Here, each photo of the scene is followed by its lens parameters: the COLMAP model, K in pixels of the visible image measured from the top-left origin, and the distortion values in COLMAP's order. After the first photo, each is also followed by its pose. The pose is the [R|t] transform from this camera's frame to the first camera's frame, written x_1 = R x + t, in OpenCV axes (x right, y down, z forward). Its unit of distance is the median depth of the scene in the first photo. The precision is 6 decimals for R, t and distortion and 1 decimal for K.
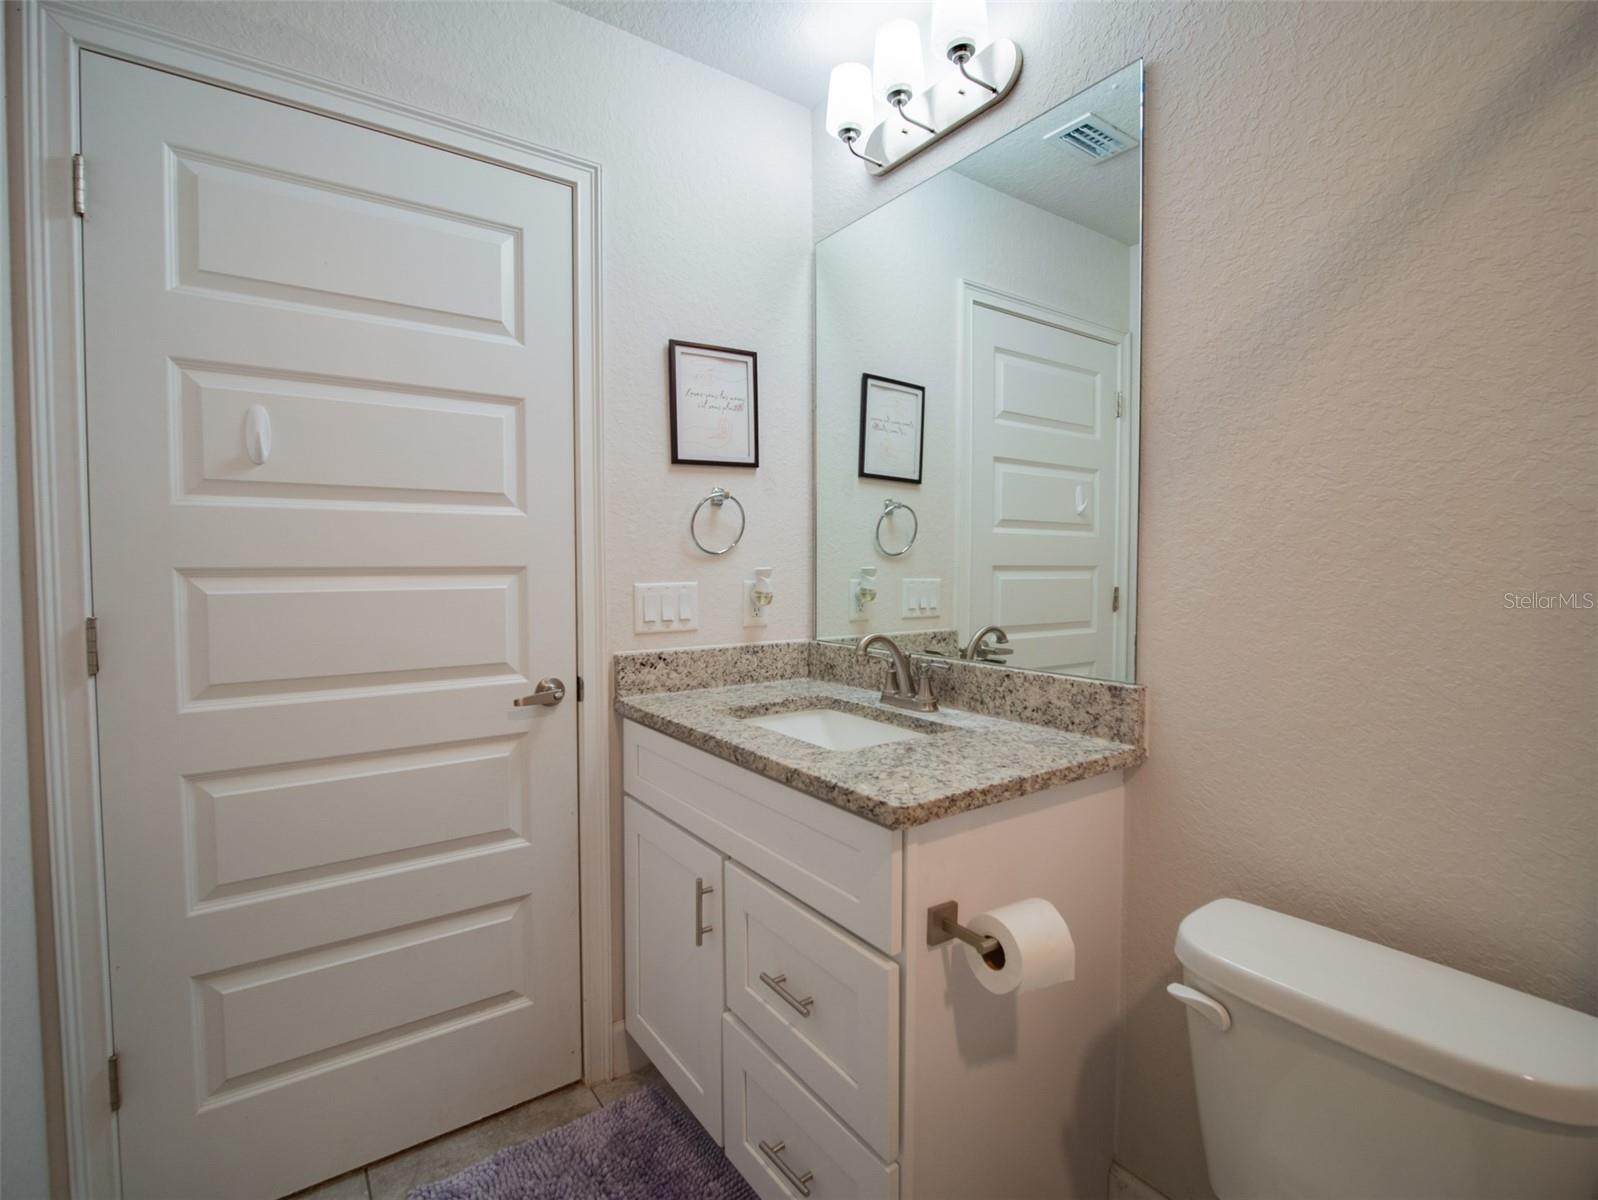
lens RADIAL K [[755.6, 0, 800.8], [0, 755.6, 594.5], [0, 0, 1]] dist [-0.001018, -0.000109]
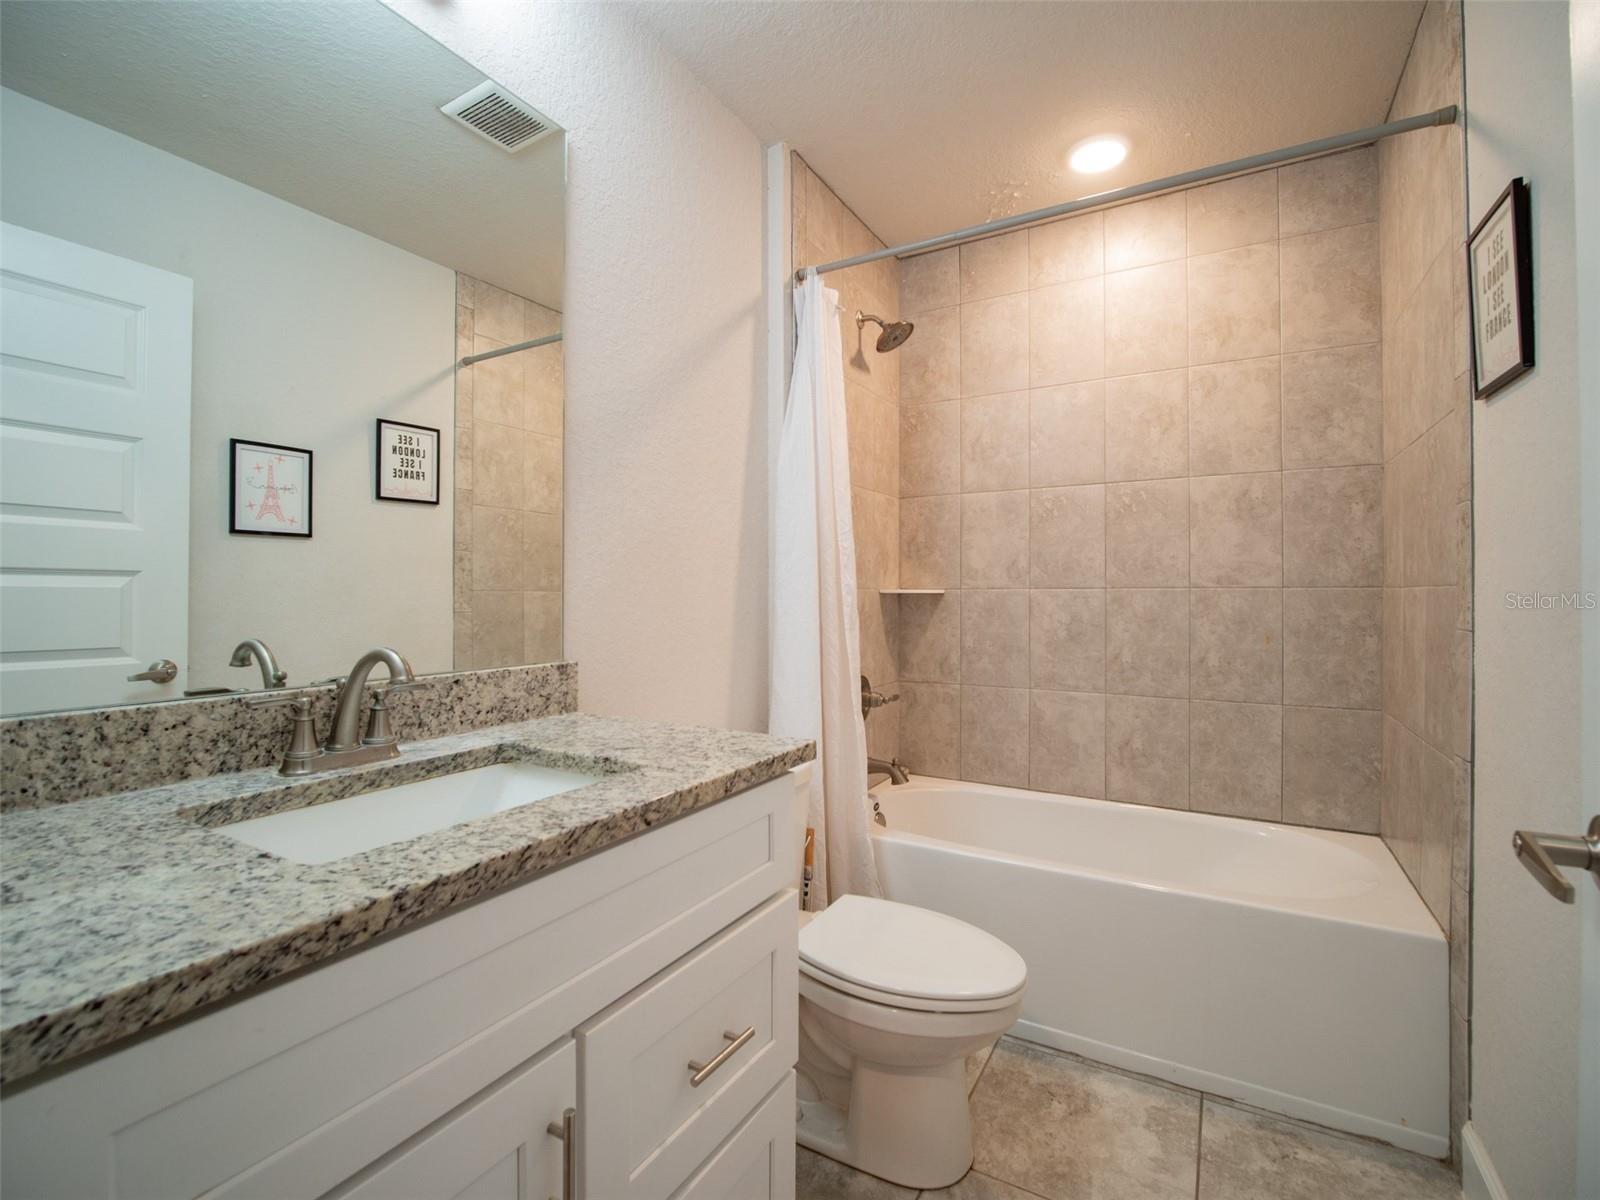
lens RADIAL K [[737.2, 0, 789.9], [0, 737.2, 585.3], [0, 0, 1]] dist [-0.013735, -0.001329]
pose [[-0.408977, 0.010400, 0.912486, -0.687232], [0.037672, 0.999275, 0.005495, 0.010158], [-0.911767, 0.036623, -0.409072, 1.080705]]
